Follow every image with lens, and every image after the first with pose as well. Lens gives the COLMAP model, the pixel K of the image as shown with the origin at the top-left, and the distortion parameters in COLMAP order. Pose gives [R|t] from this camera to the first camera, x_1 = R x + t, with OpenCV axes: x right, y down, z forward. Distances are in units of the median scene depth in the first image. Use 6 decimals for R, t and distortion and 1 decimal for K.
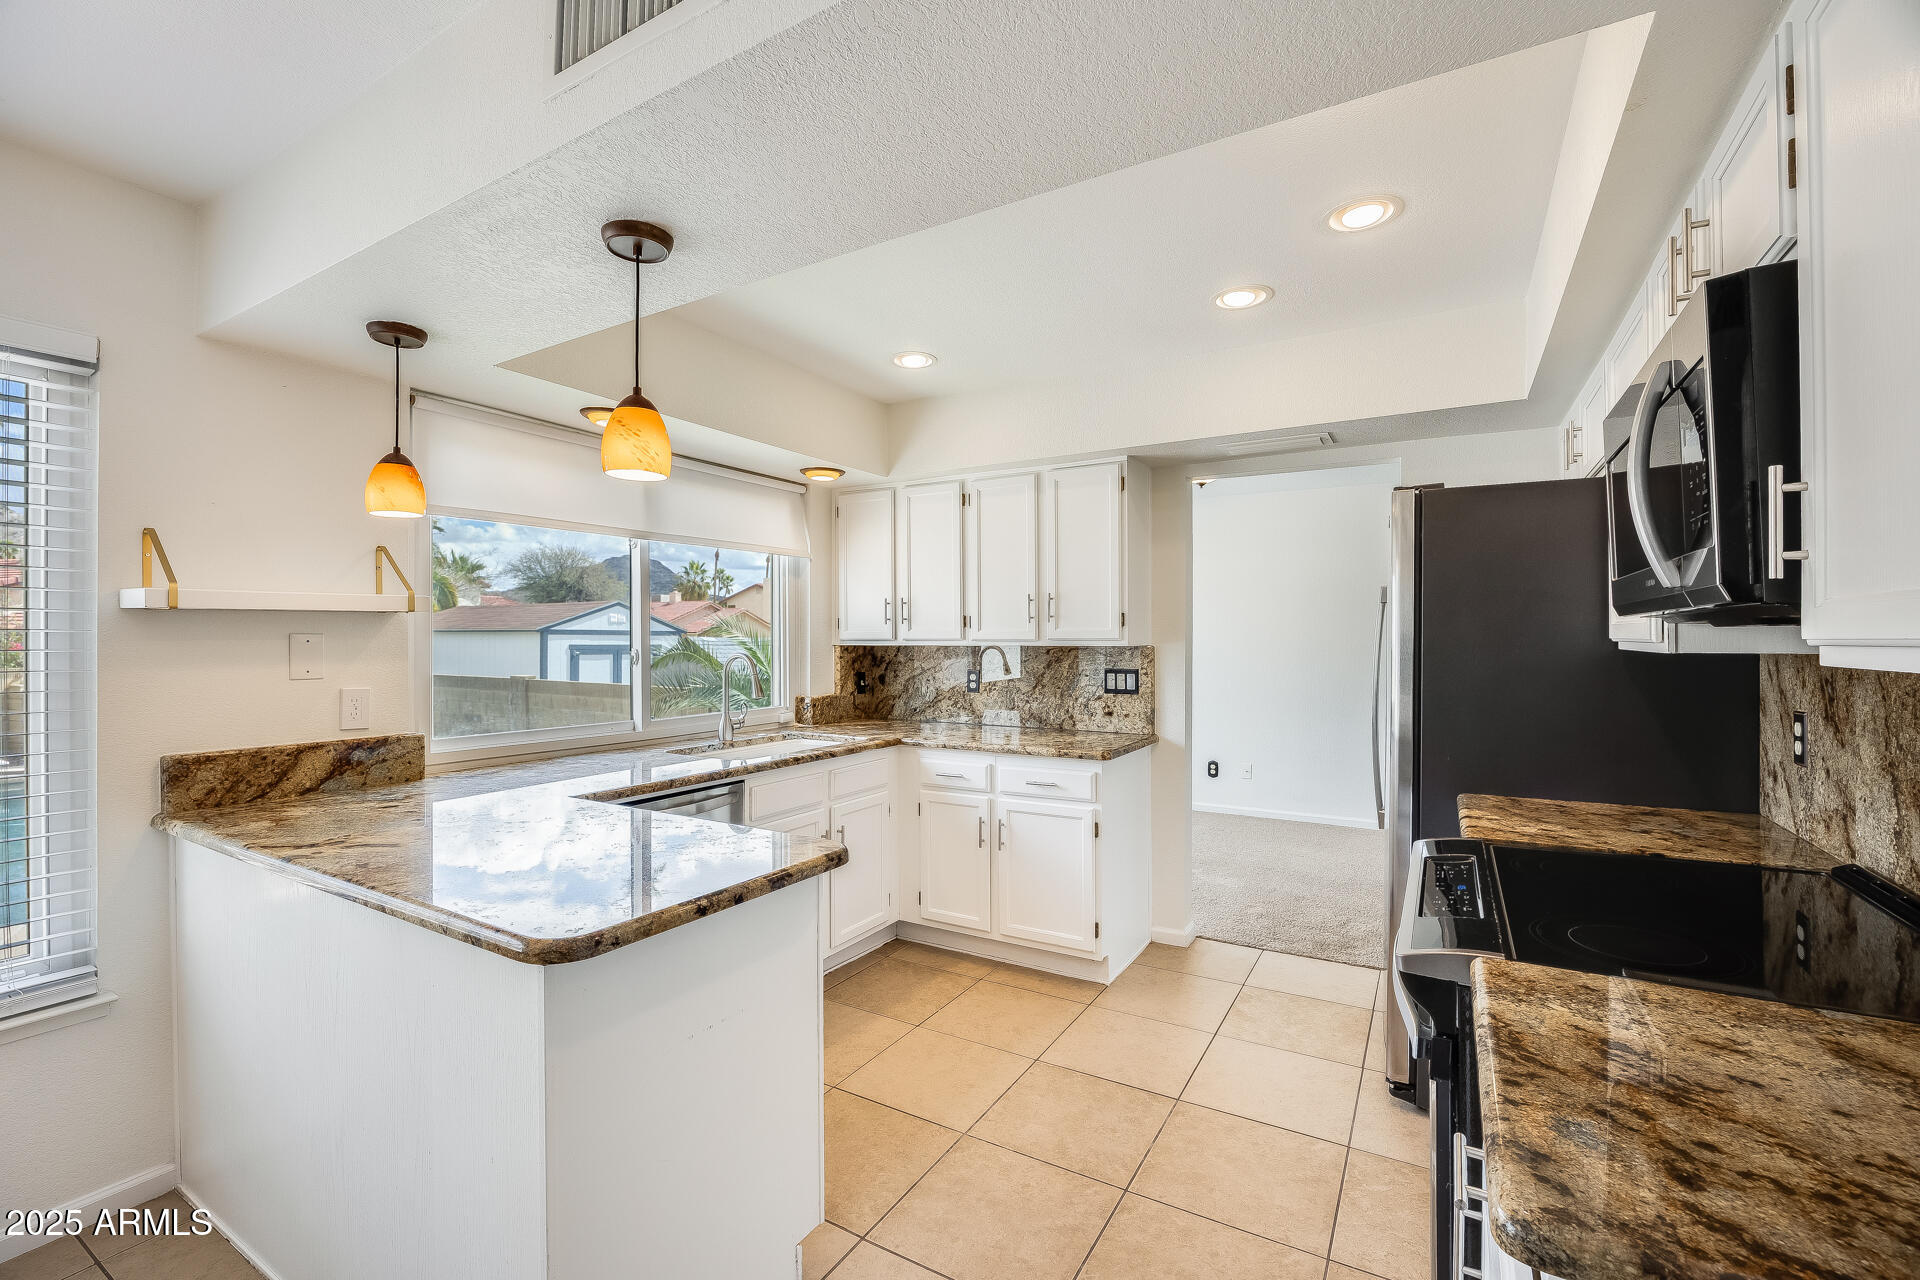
lens RADIAL K [[847.0, 0, 960.0], [0, 847.0, 640.0], [0, 0, 1]] dist [-0.000808, -0.008742]
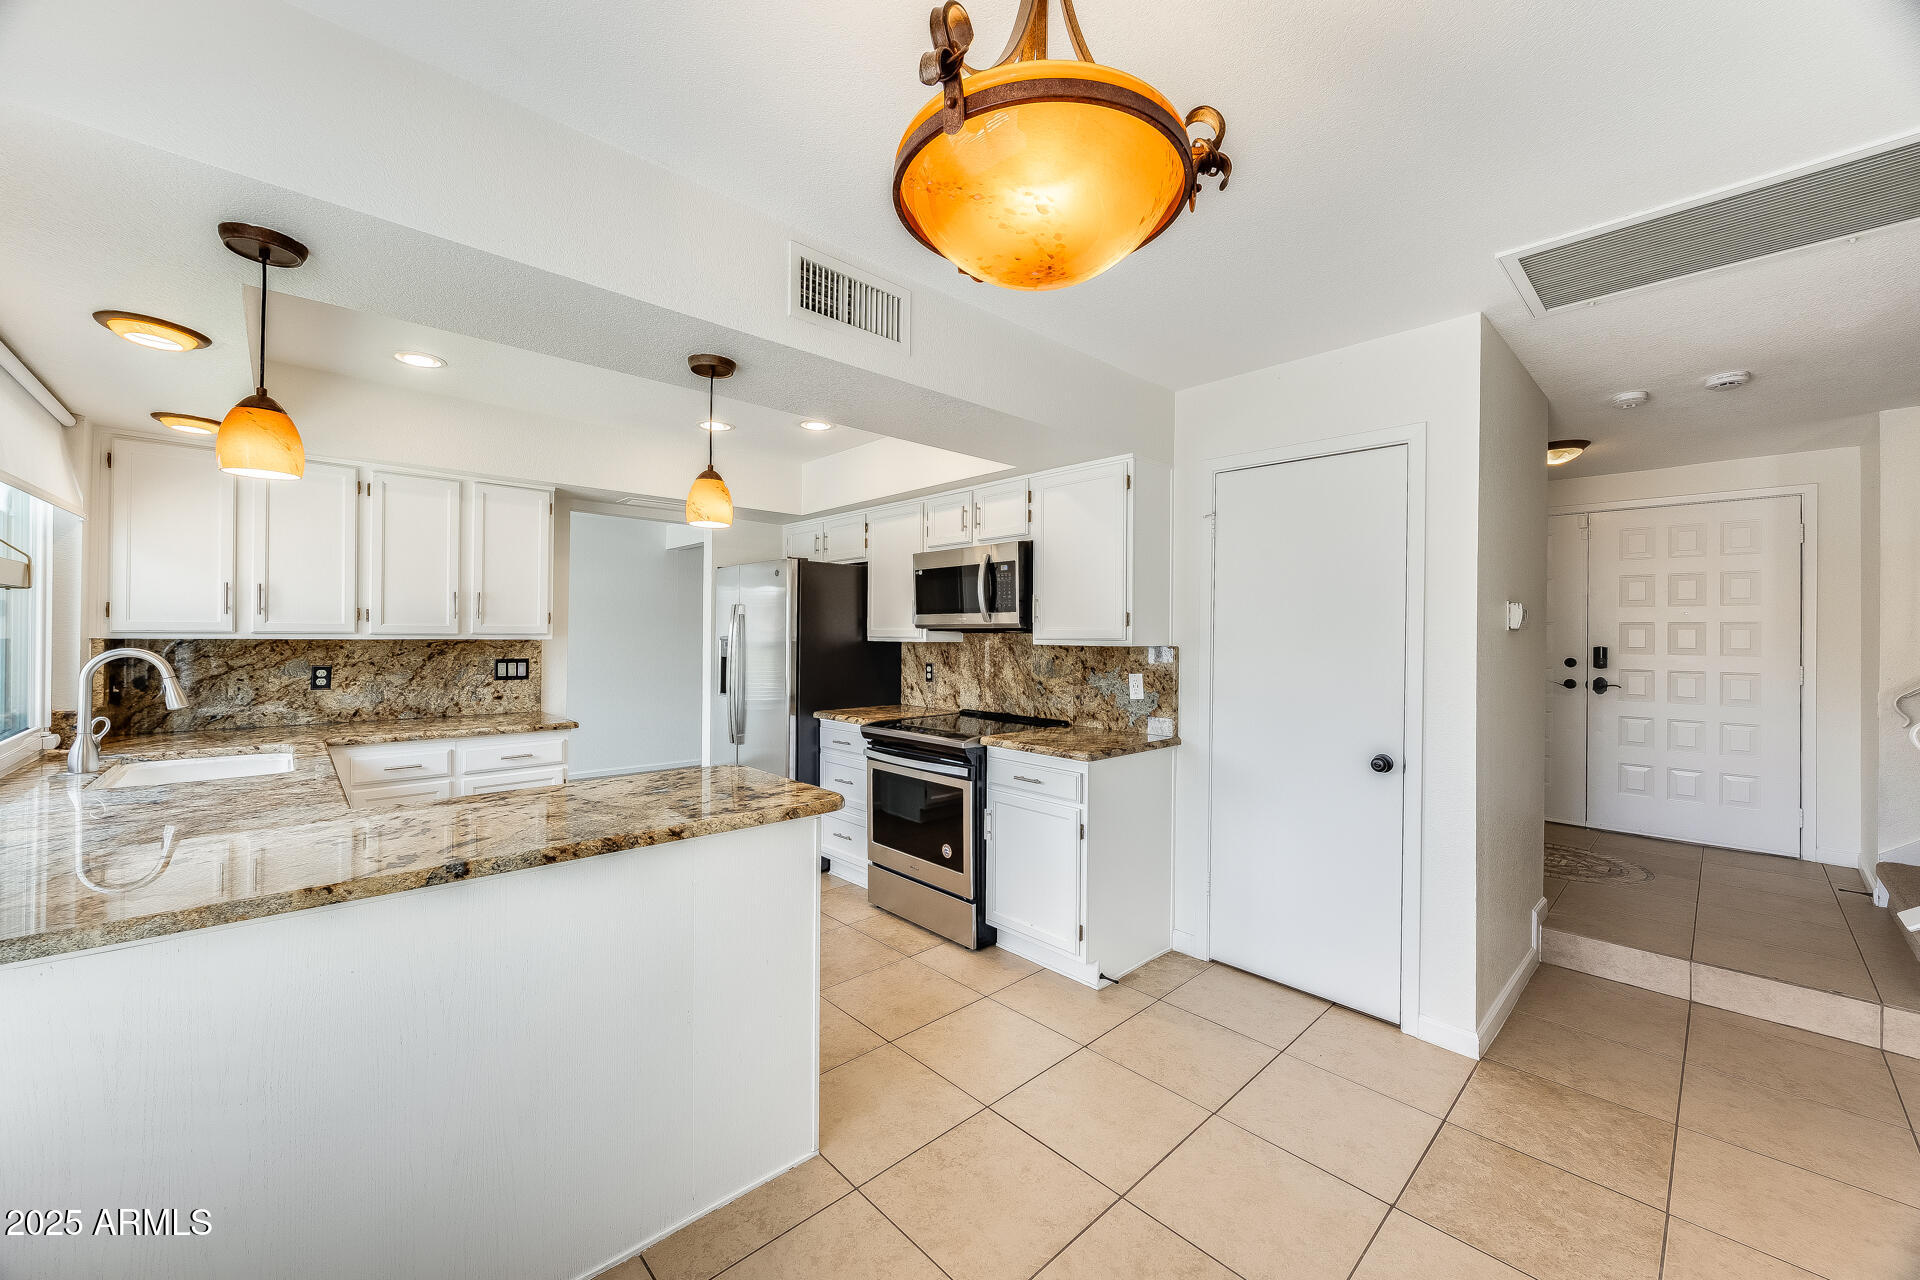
lens RADIAL K [[753.7, 0, 974.9], [0, 753.7, 634.6], [0, 0, 1]] dist [0.006801, 0.000040]
pose [[0.242351, 0.005585, 0.970172, -0.673520], [-0.006410, 0.999971, -0.004156, 0.000521], [-0.970167, -0.005211, 0.242380, 0.113861]]
